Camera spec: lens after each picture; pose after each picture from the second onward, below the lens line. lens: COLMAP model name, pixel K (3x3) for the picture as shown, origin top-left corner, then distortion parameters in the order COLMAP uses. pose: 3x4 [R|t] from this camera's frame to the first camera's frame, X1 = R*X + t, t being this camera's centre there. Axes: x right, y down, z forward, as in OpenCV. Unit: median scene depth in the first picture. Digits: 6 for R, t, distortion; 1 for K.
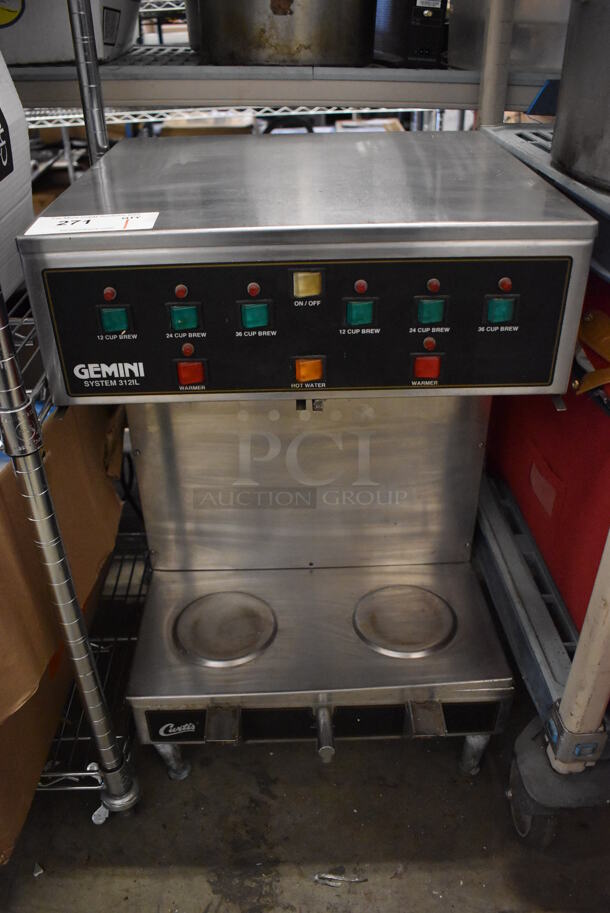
lens RADIAL K [[744.0, 0, 295.9], [0, 744.0, 455.3], [0, 0, 1]] dist [-0.074842, 0.007192]
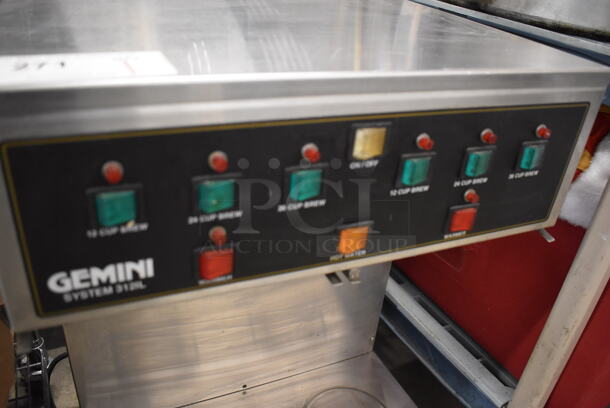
lens RADIAL K [[503.1, 0, 305.0], [0, 503.1, 204.0], [0, 0, 1]] dist [-0.086278, 0.003089]
pose [[0.912081, -0.103391, 0.396759, -0.253613], [0.118470, 0.992864, -0.013613, -0.151160], [-0.392521, 0.059420, 0.917822, 0.483312]]
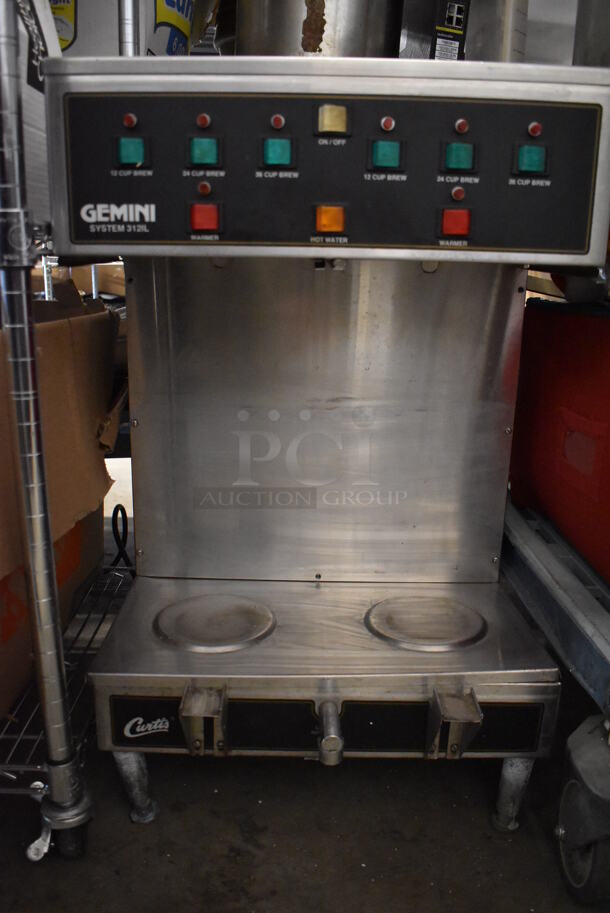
lens RADIAL K [[741.0, 0, 305.0], [0, 741.0, 456.5], [0, 0, 1]] dist [-0.081795, 0.003565]
pose [[0.998981, 0.045115, -0.001292, 0.000043], [-0.043479, 0.954289, -0.295708, 0.440371], [-0.012108, 0.295462, 0.955278, 0.198348]]
